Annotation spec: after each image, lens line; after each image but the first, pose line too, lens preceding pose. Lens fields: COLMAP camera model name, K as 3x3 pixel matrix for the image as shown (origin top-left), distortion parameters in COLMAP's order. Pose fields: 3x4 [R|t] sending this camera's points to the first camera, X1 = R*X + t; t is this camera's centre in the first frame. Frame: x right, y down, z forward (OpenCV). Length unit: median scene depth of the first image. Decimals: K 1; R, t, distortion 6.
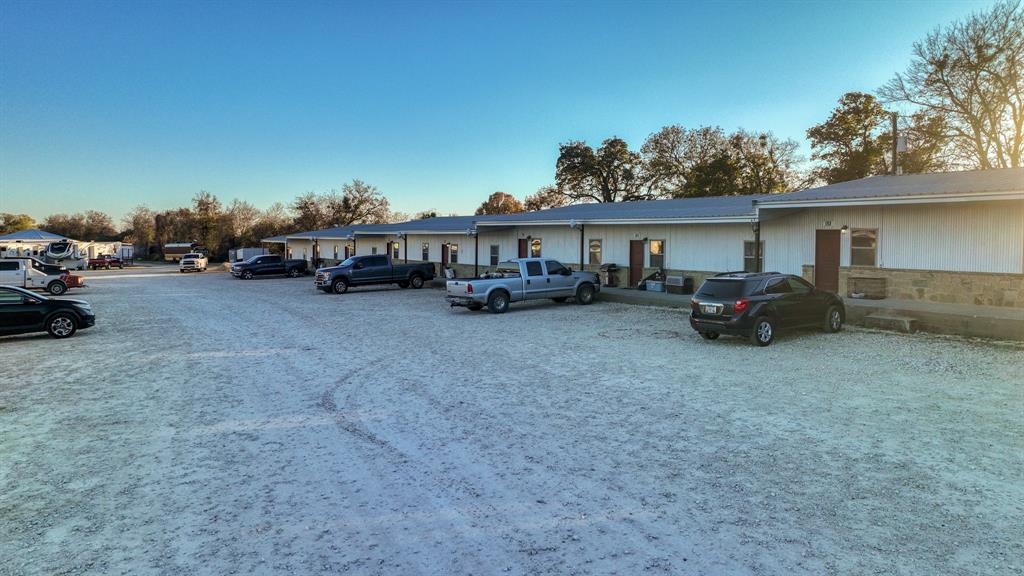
lens RADIAL K [[725.1, 0, 514.5], [0, 725.1, 278.9], [0, 0, 1]] dist [0.000511, 0.010894]
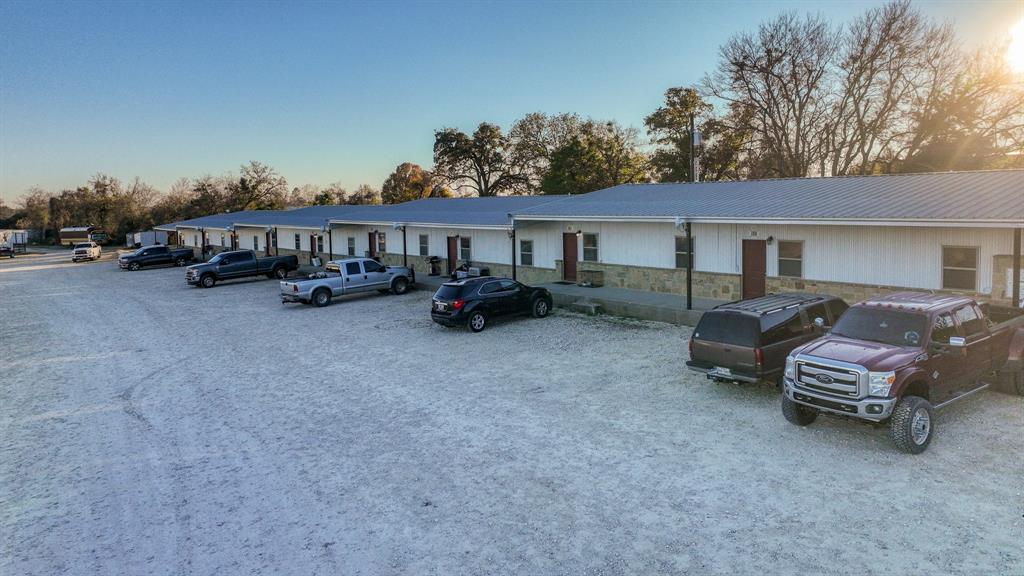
lens RADIAL K [[725.1, 0, 517.6], [0, 725.1, 271.8], [0, 0, 1]] dist [0.000511, 0.010894]
pose [[0.994113, -0.041618, 0.100035, 0.149879], [0.037174, 0.998255, 0.045887, -0.045100], [-0.101770, -0.041898, 0.993925, -0.210550]]
